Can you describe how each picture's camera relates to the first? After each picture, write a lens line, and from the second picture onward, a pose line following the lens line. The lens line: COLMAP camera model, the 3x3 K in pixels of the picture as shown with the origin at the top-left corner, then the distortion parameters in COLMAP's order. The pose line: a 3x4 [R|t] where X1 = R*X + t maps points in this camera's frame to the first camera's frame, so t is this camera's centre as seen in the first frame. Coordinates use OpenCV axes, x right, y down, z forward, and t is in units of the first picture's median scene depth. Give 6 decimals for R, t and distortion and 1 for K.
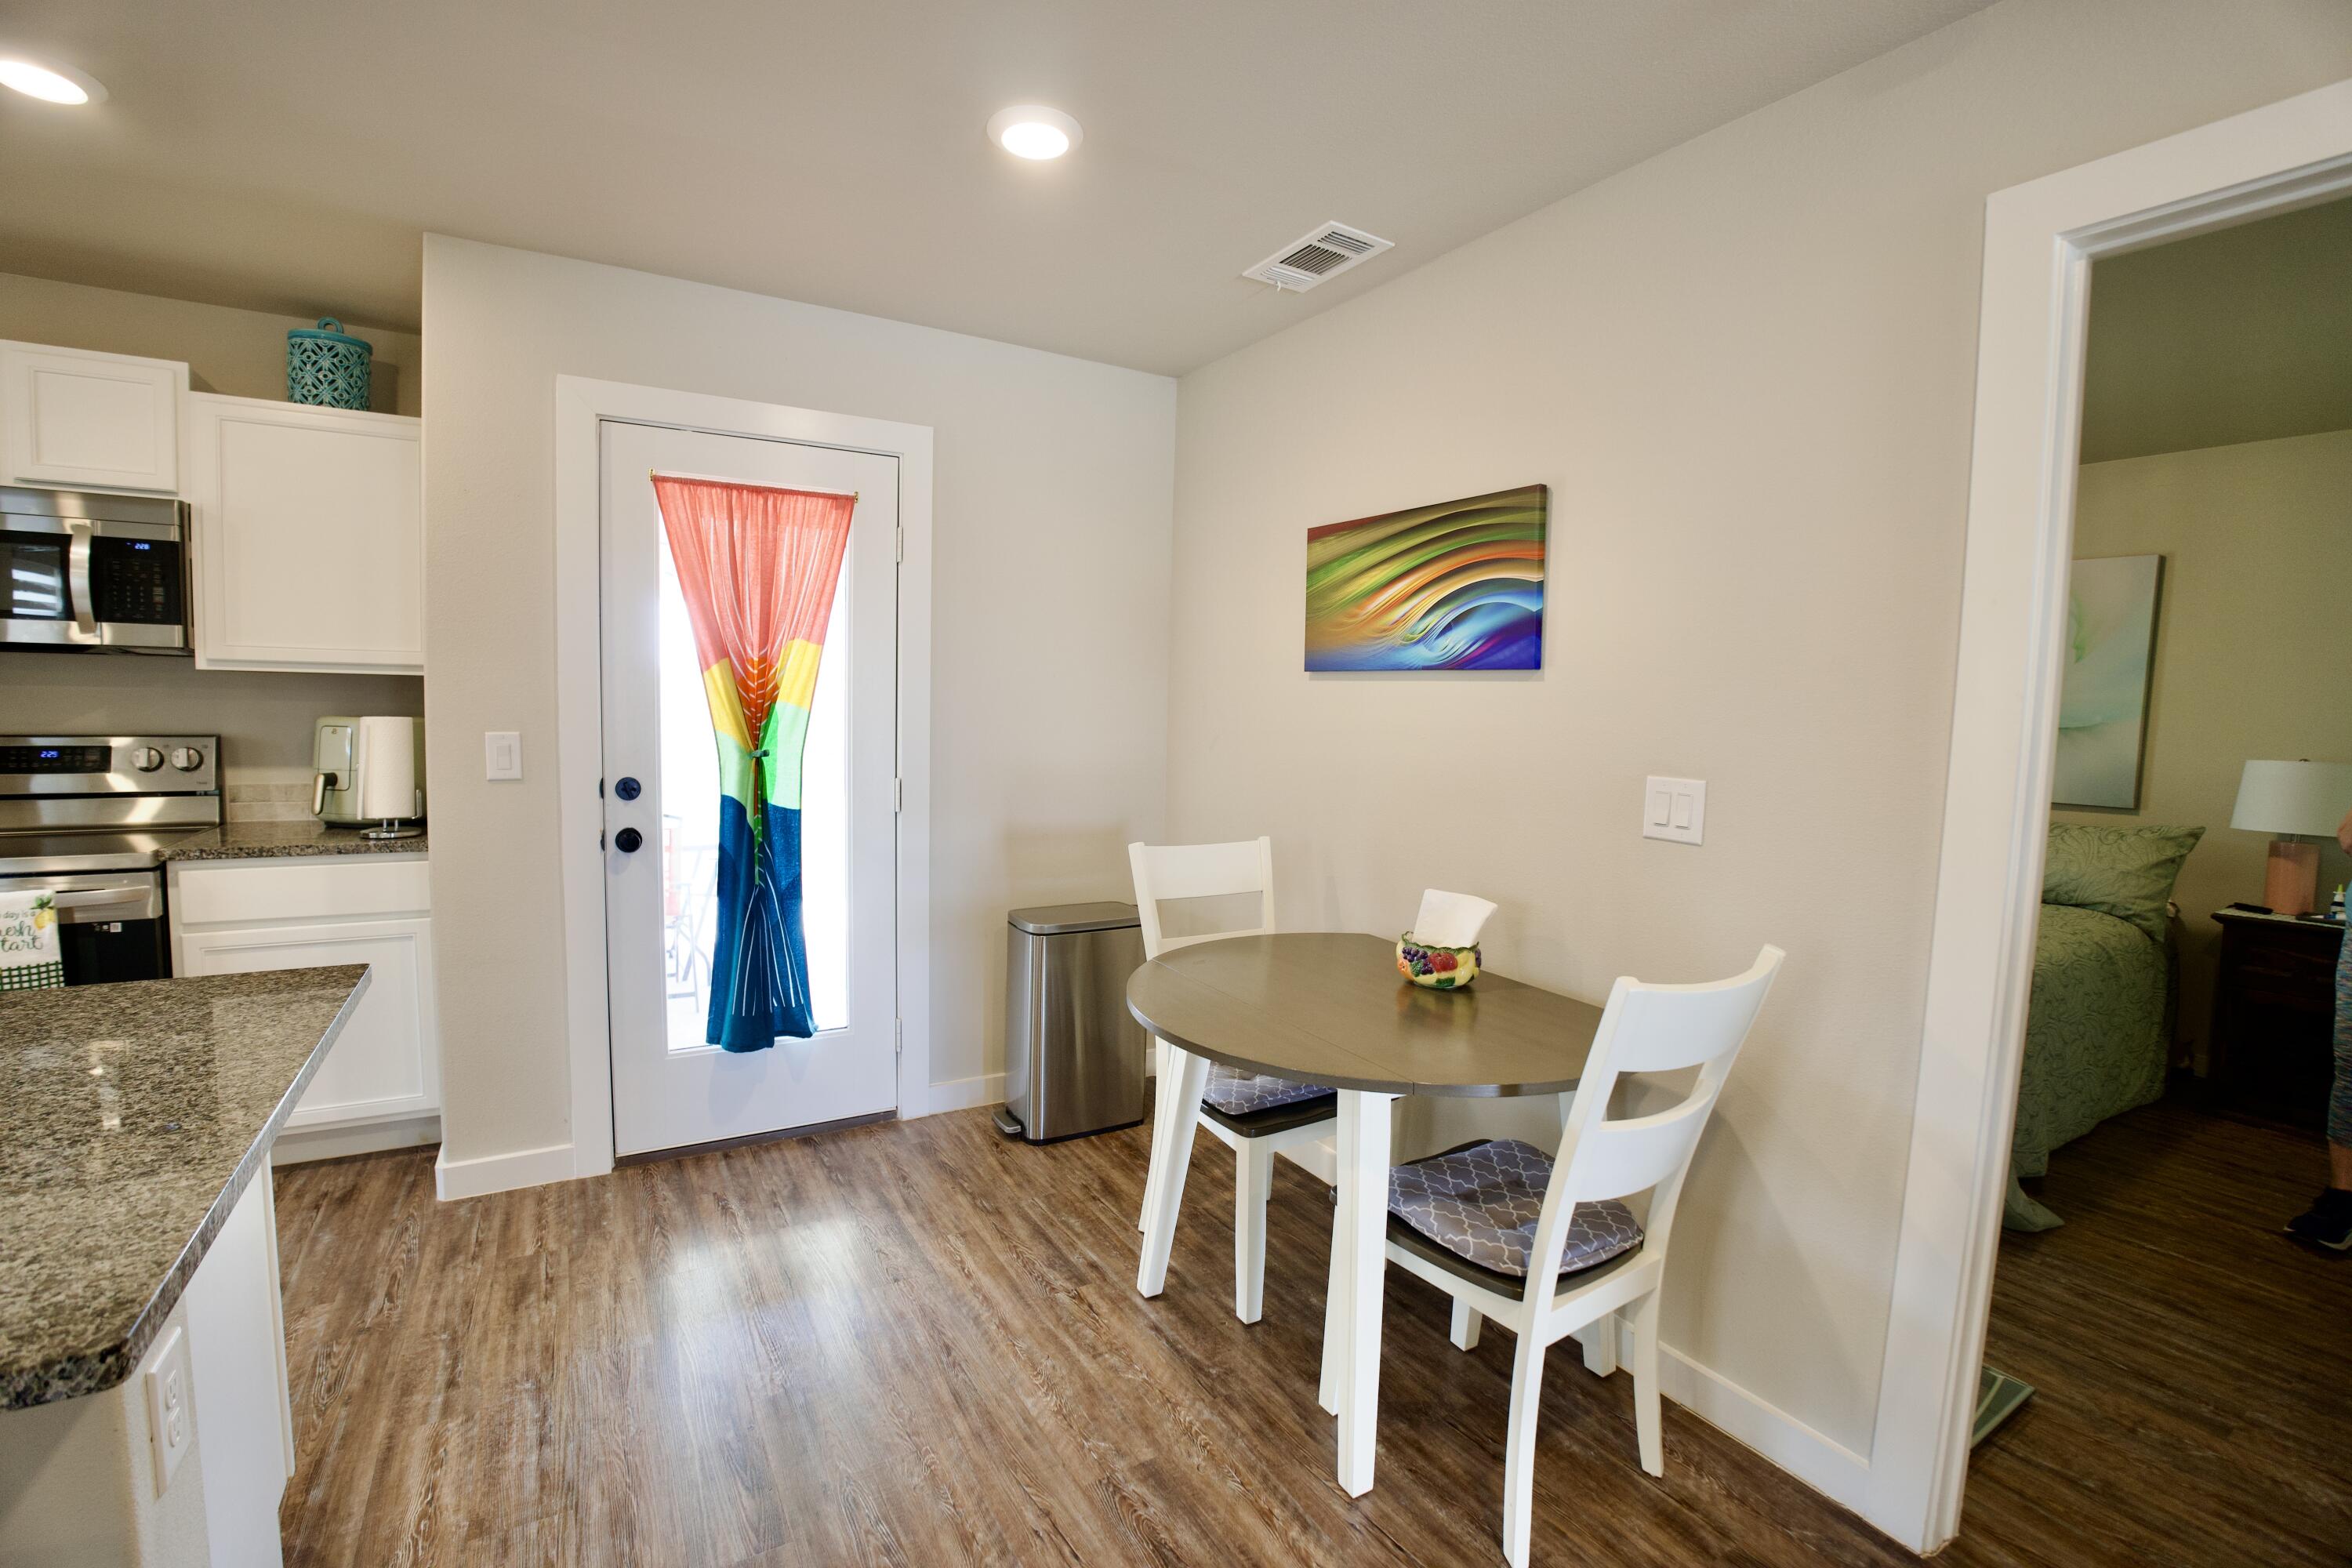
lens RADIAL K [[1029.9, 0, 1163.7], [0, 1029.9, 783.1], [0, 0, 1]] dist [-0.065576, 0.013566]
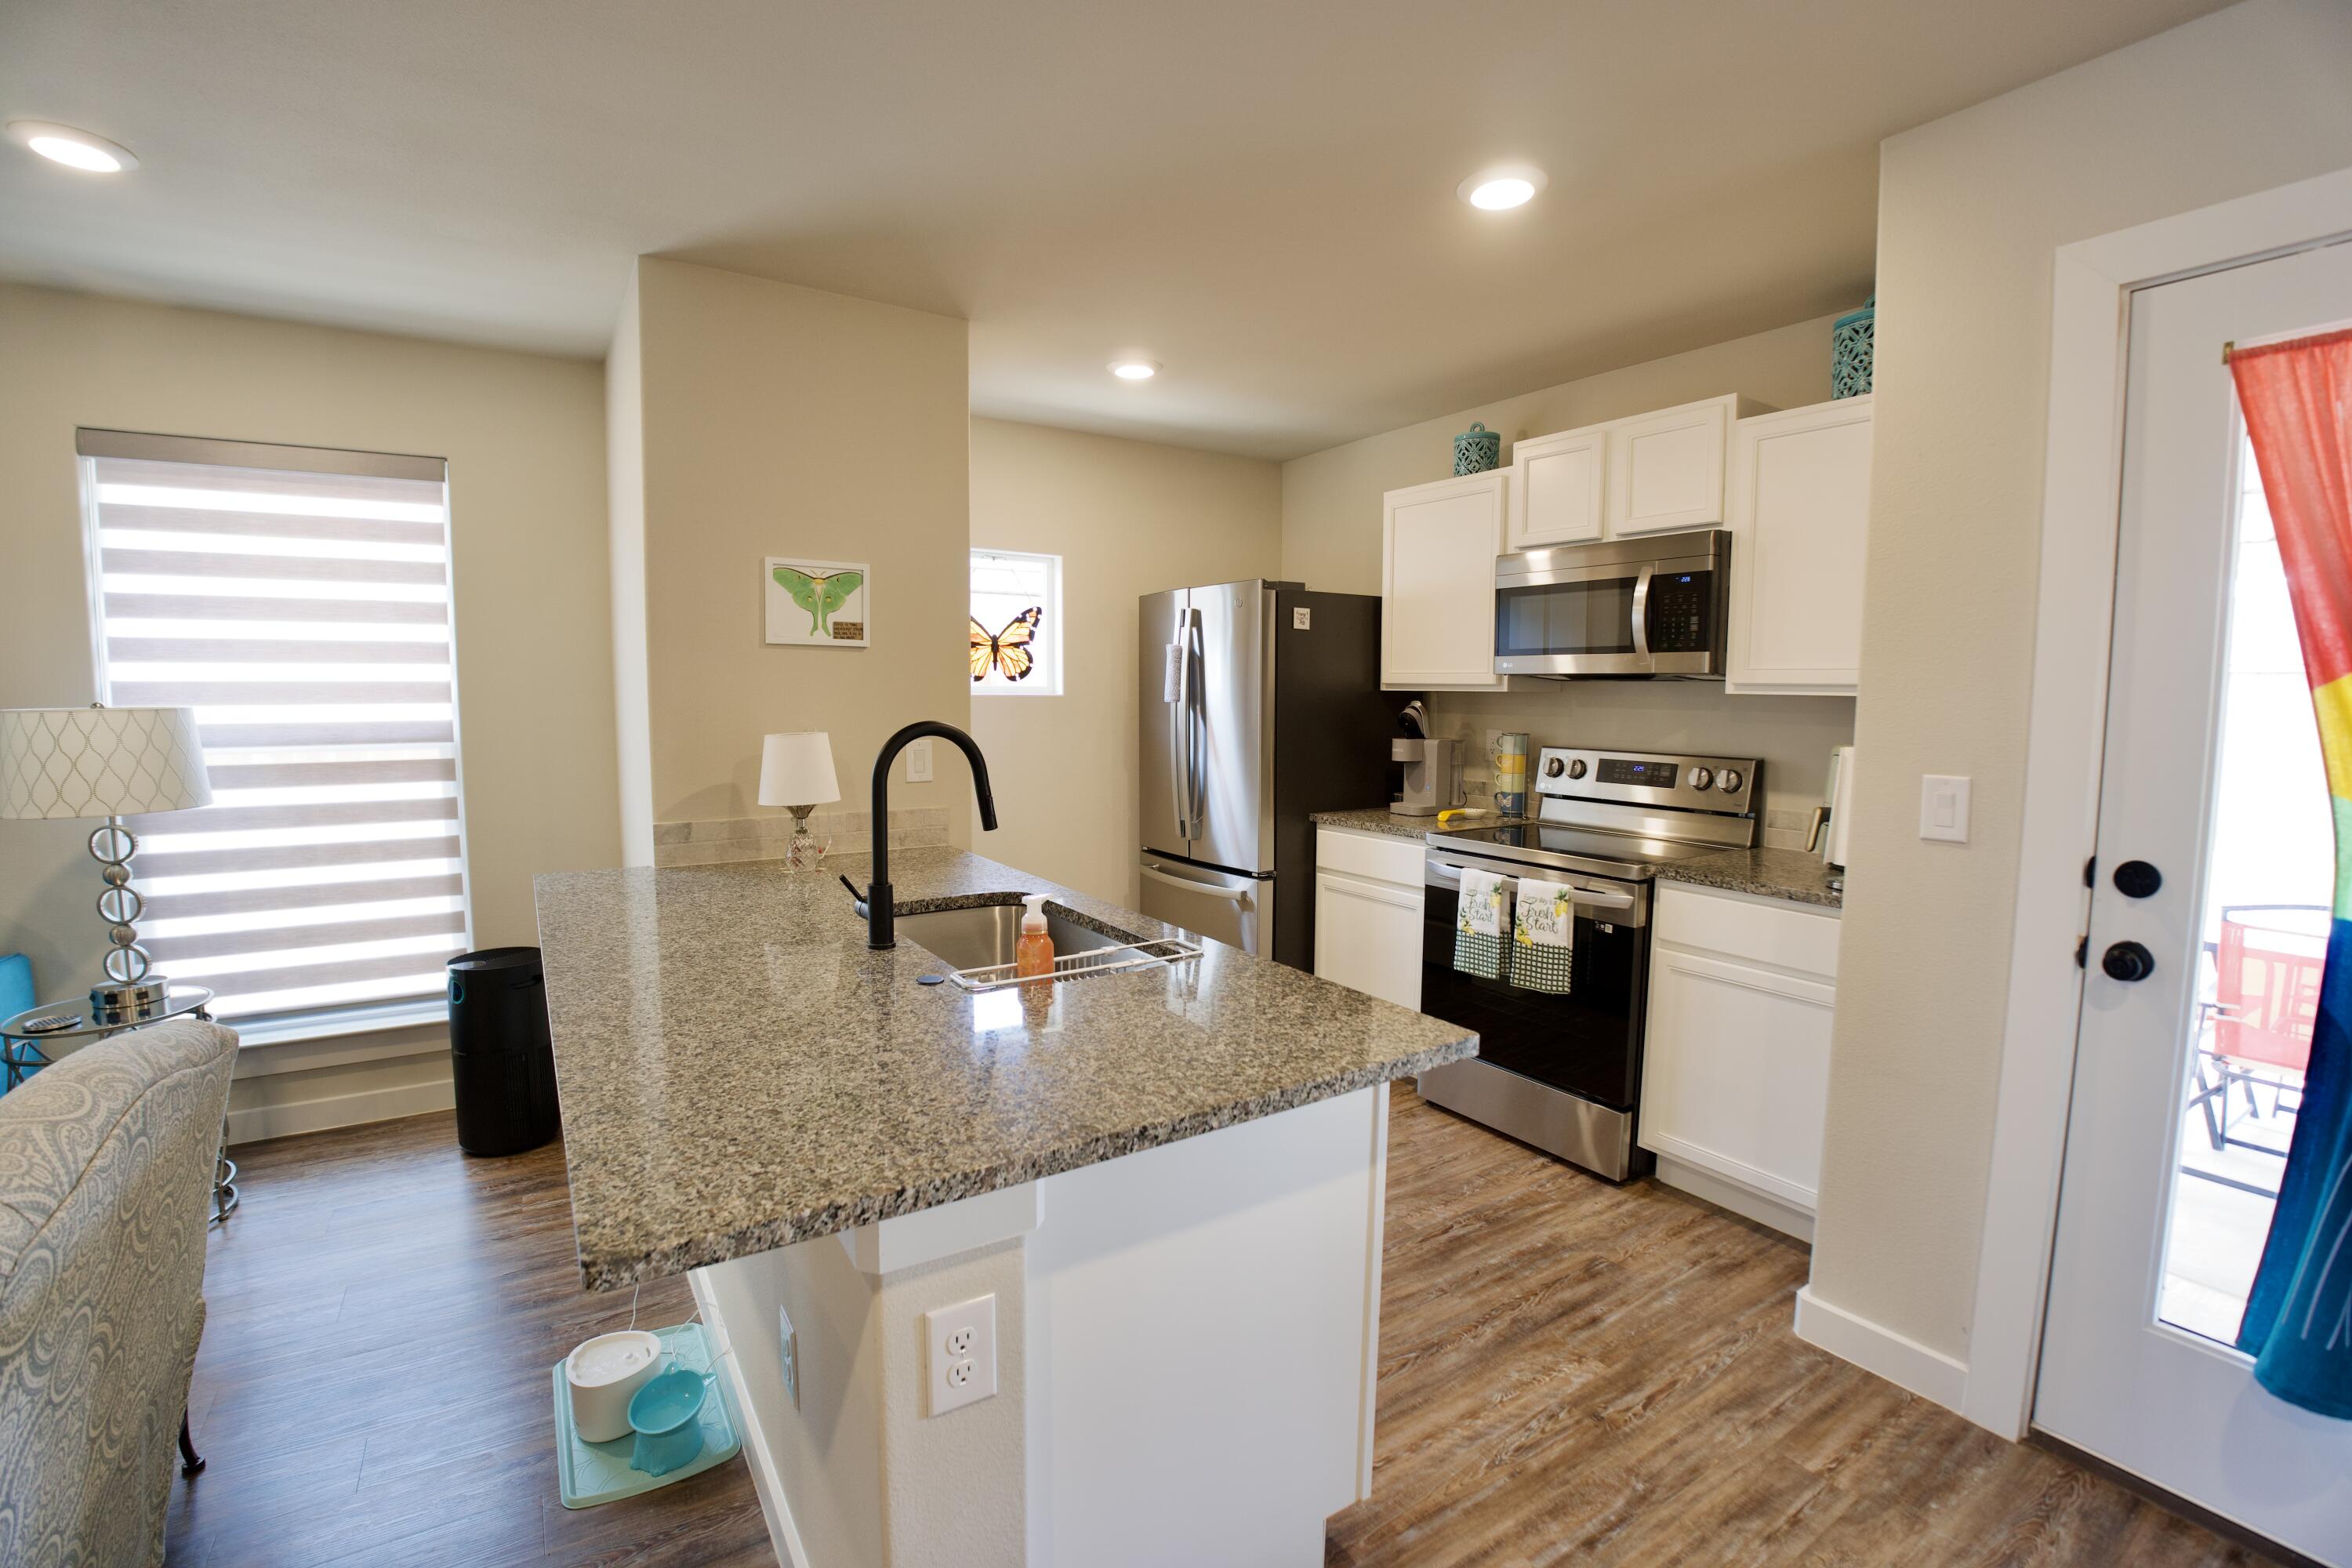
lens RADIAL K [[1029.9, 0, 1163.7], [0, 1029.9, 783.1], [0, 0, 1]] dist [-0.065576, 0.013566]
pose [[0.032667, 0.066439, -0.997256, 0.043266], [-0.082636, 0.994551, 0.063552, -0.041832], [0.996044, 0.080333, 0.037979, 0.378128]]
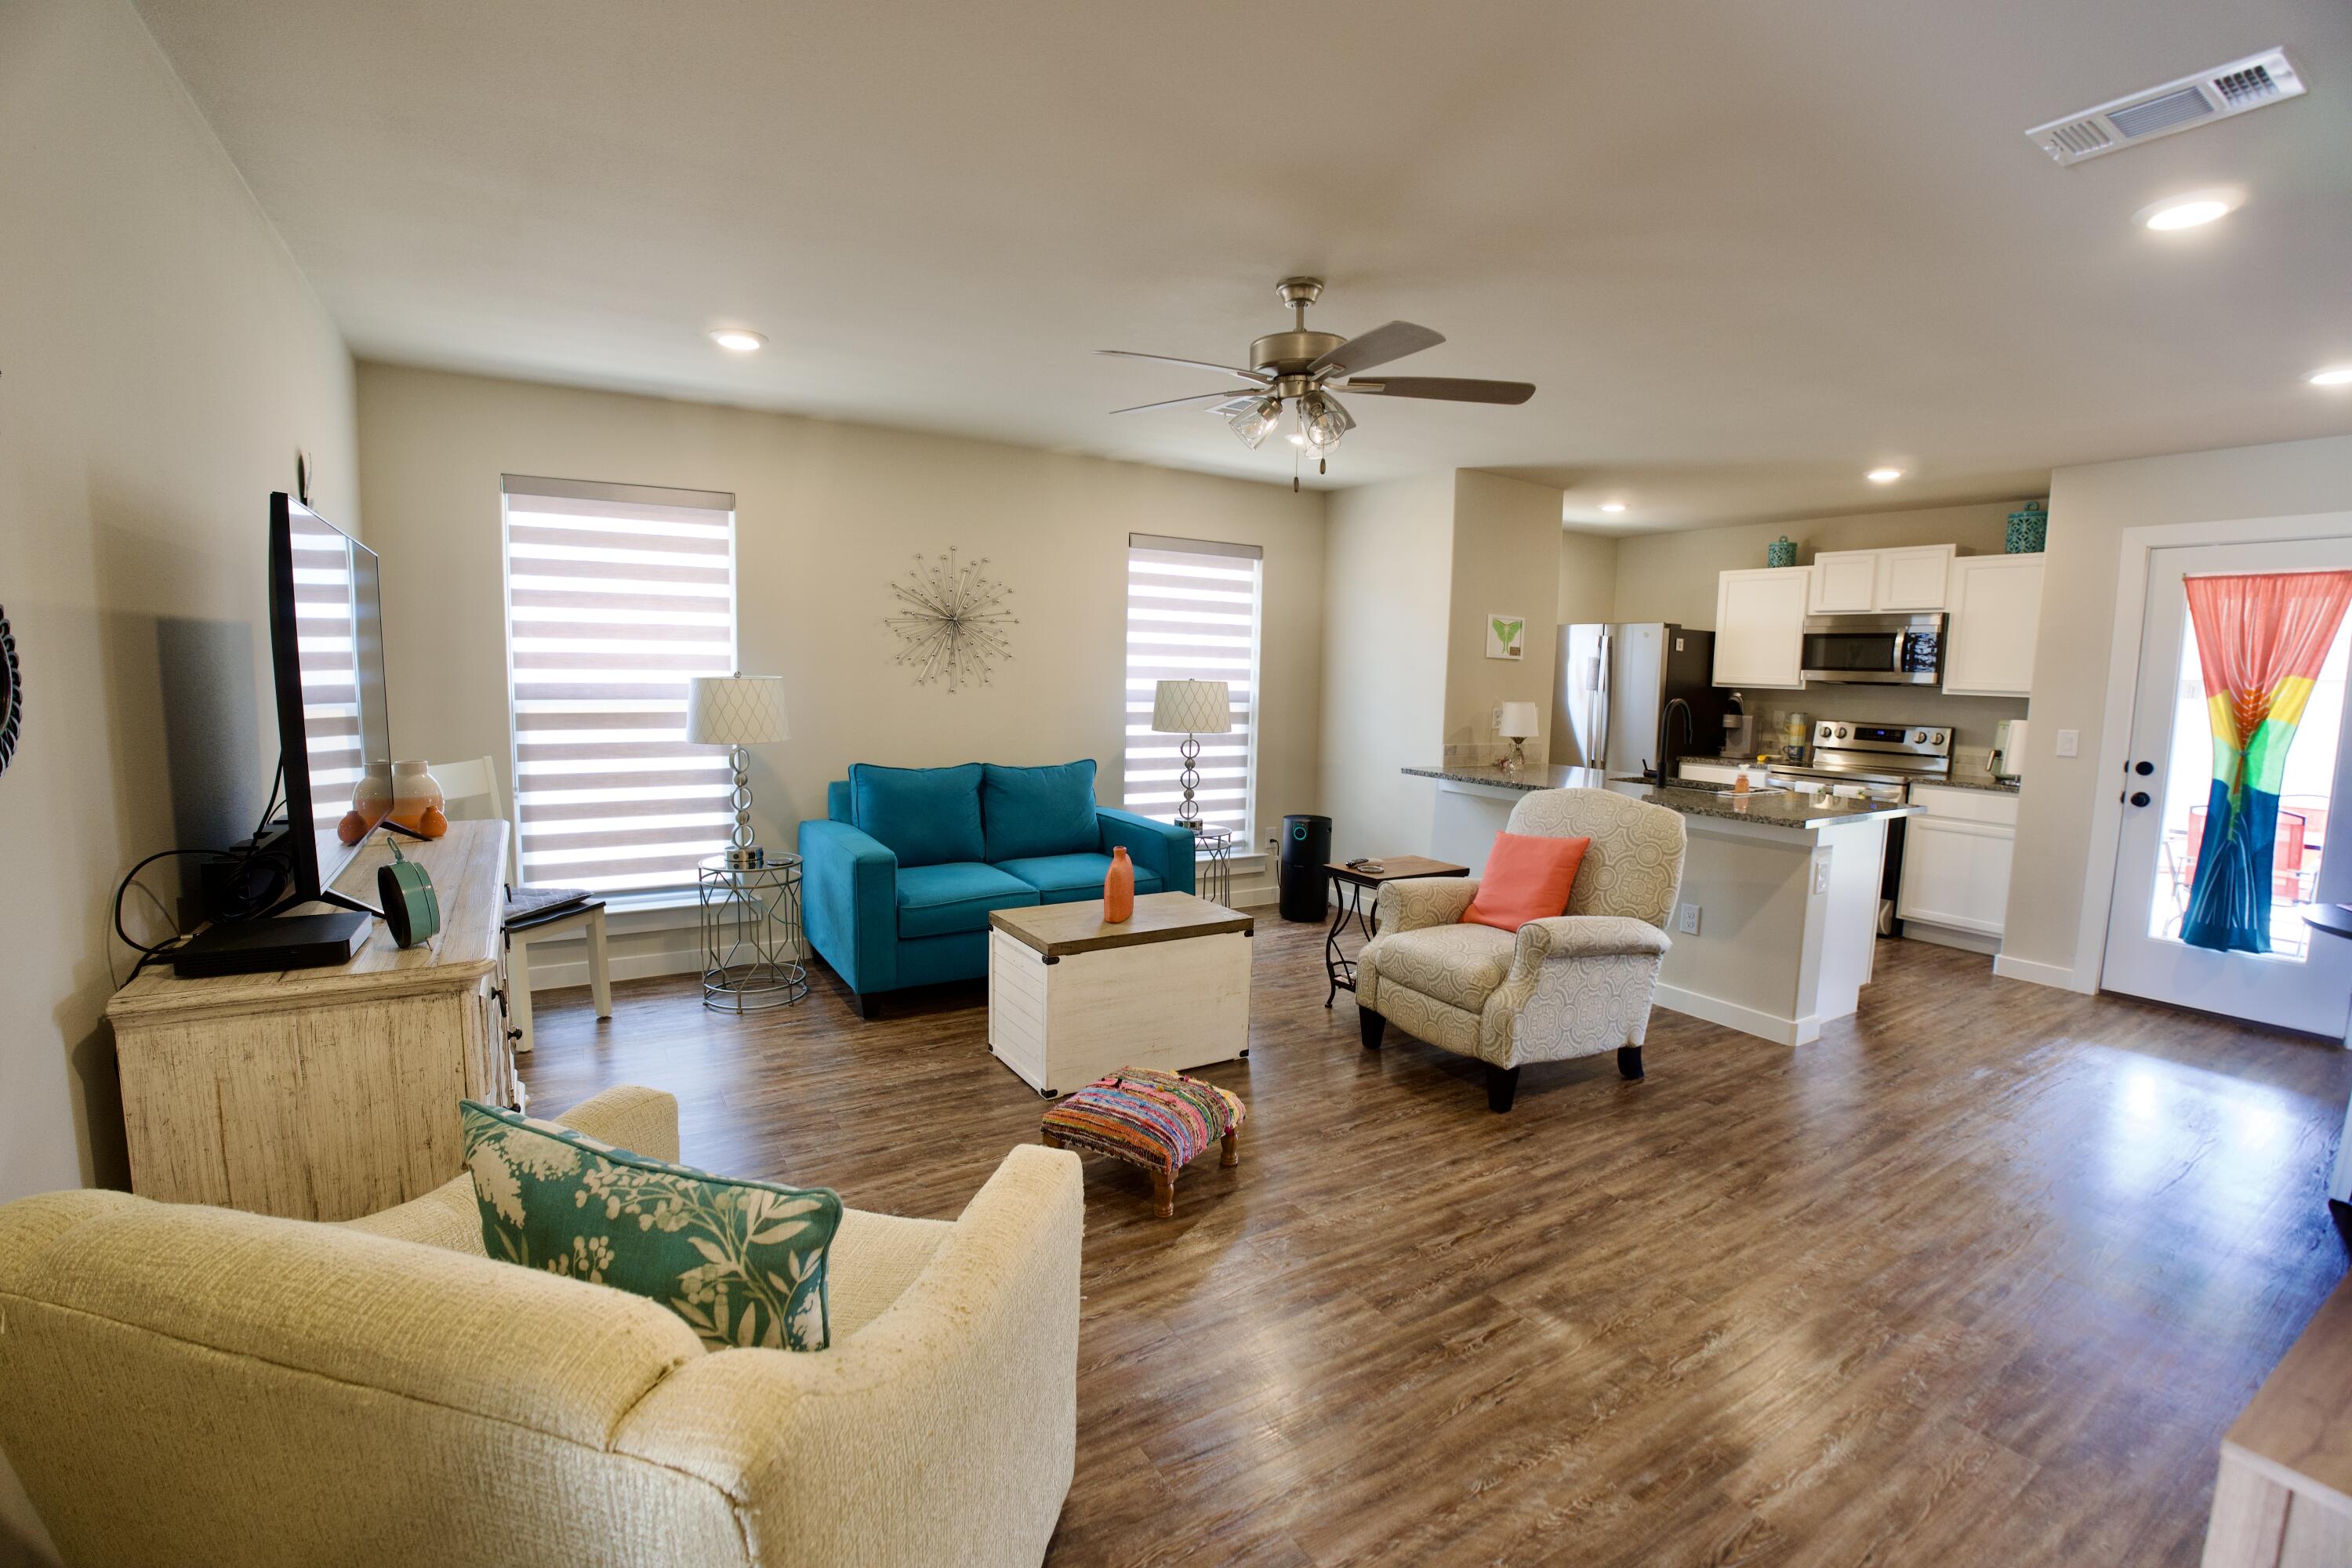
lens RADIAL K [[1029.9, 0, 1163.7], [0, 1029.9, 783.1], [0, 0, 1]] dist [-0.065576, 0.013566]
pose [[0.021355, 0.084311, -0.996211, 1.025456], [-0.102712, 0.991350, 0.081698, 0.063518], [0.994482, 0.100578, 0.029830, -0.638183]]
